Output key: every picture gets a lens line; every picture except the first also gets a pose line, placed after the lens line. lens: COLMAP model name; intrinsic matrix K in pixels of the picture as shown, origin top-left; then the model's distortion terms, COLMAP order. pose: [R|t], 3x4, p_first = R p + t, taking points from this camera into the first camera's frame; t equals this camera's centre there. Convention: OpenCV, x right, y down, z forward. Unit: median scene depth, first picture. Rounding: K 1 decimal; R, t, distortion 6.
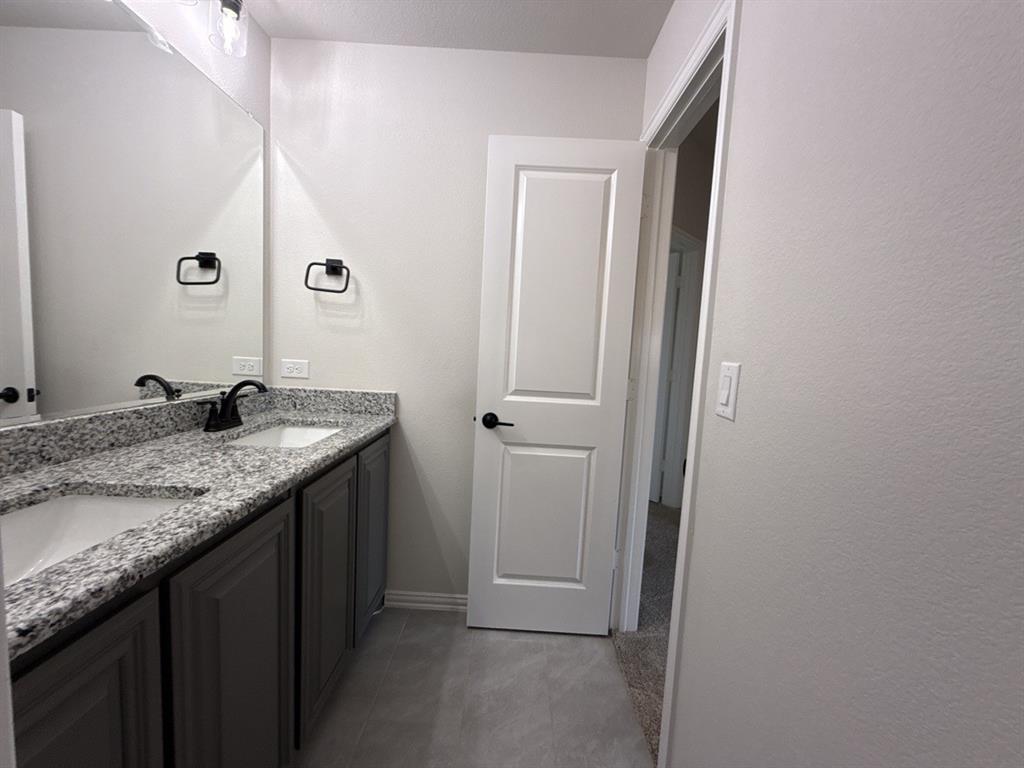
lens RADIAL K [[411.9, 0, 510.7], [0, 411.9, 386.6], [0, 0, 1]] dist [0.000160, -0.000075]
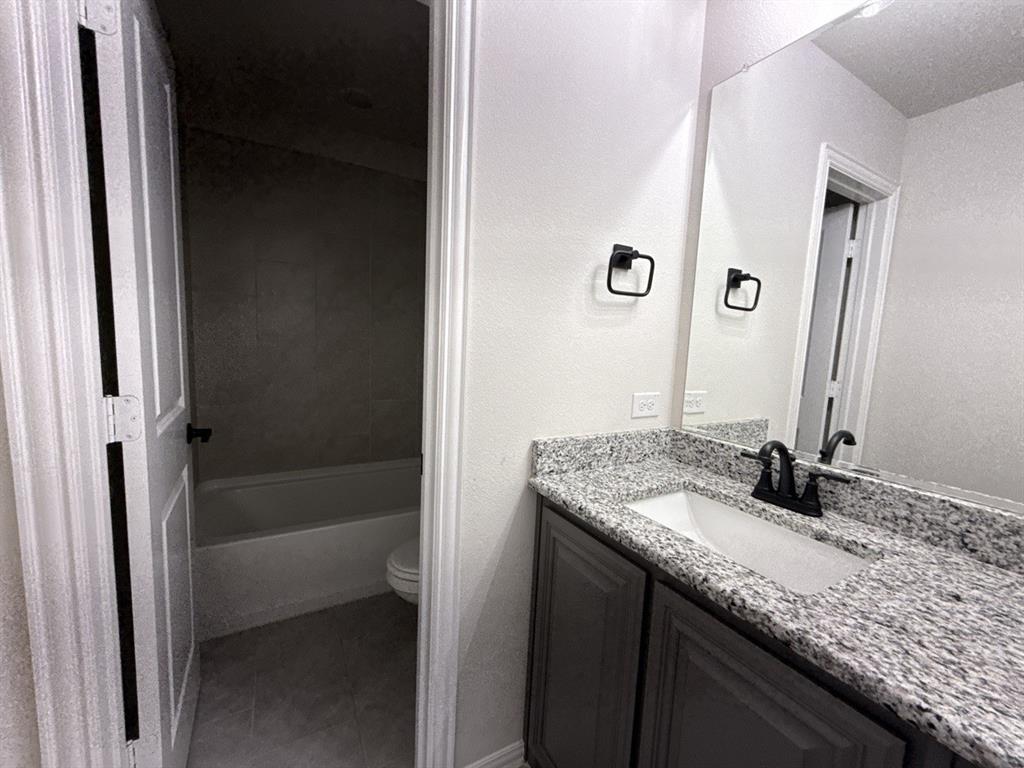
lens RADIAL K [[411.9, 0, 512.4], [0, 411.9, 380.3], [0, 0, 1]] dist [0.000160, -0.000075]
pose [[-0.858316, -0.039557, -0.511595, 0.132505], [-0.136016, 0.978898, 0.152508, -0.175562], [0.494766, 0.200486, -0.845584, 1.276282]]
